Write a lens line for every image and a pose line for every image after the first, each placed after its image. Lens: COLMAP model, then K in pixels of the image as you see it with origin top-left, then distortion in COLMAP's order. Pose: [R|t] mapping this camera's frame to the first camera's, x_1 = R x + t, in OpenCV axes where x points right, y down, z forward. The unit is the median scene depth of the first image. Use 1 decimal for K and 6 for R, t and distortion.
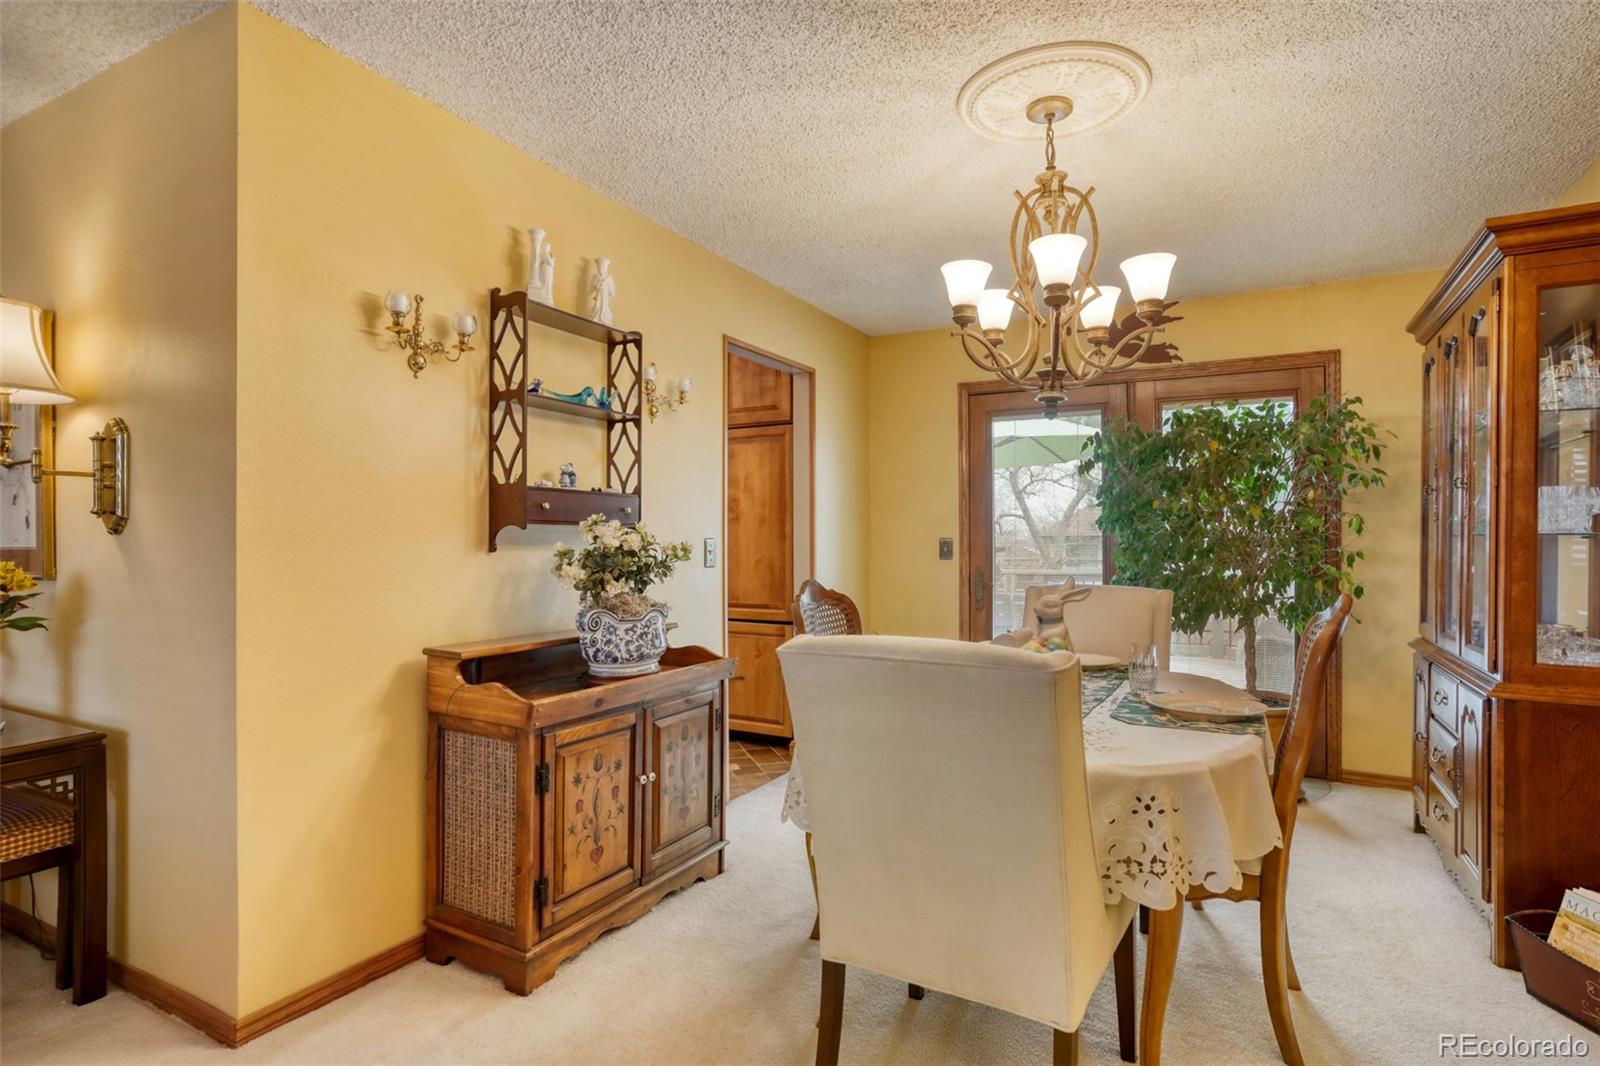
lens RADIAL K [[837.9, 0, 797.3], [0, 837.9, 538.3], [0, 0, 1]] dist [-0.037479, 0.022629]
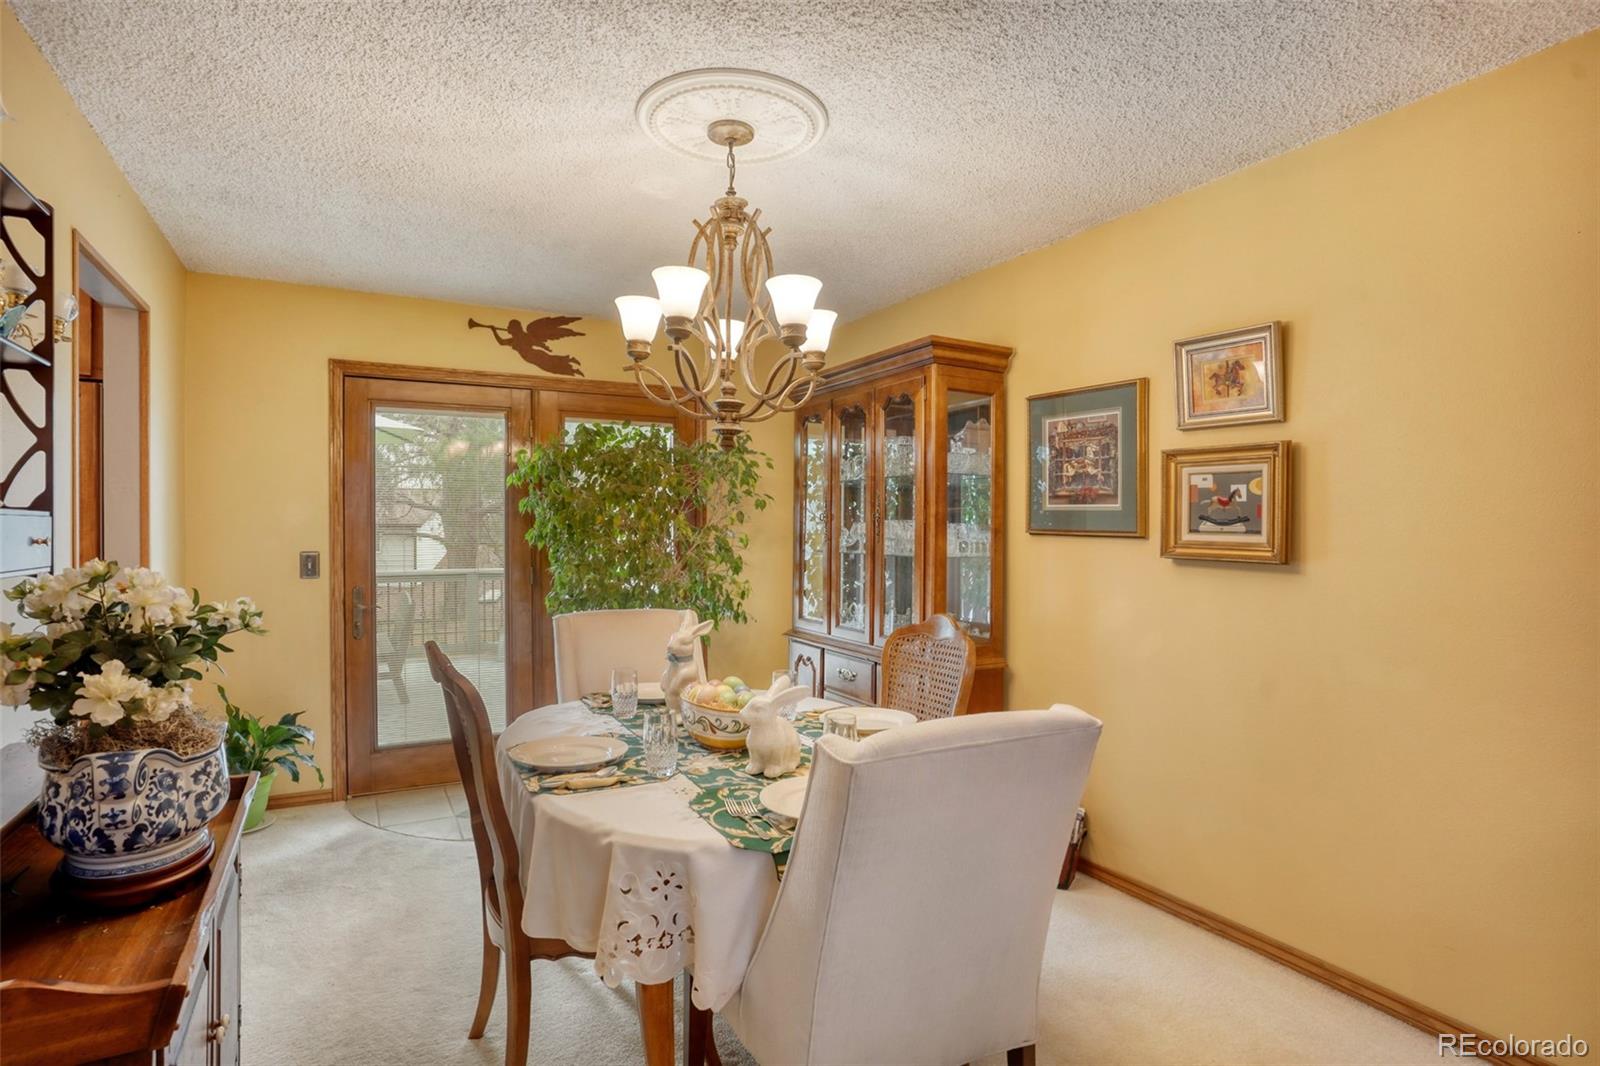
lens RADIAL K [[829.7, 0, 794.4], [0, 829.7, 535.1], [0, 0, 1]] dist [-0.085840, 0.036470]
pose [[0.533944, -0.010177, 0.845459, -0.269647], [-0.005321, 0.999867, 0.015397, -0.035756], [-0.845503, -0.012720, 0.533819, 0.244605]]
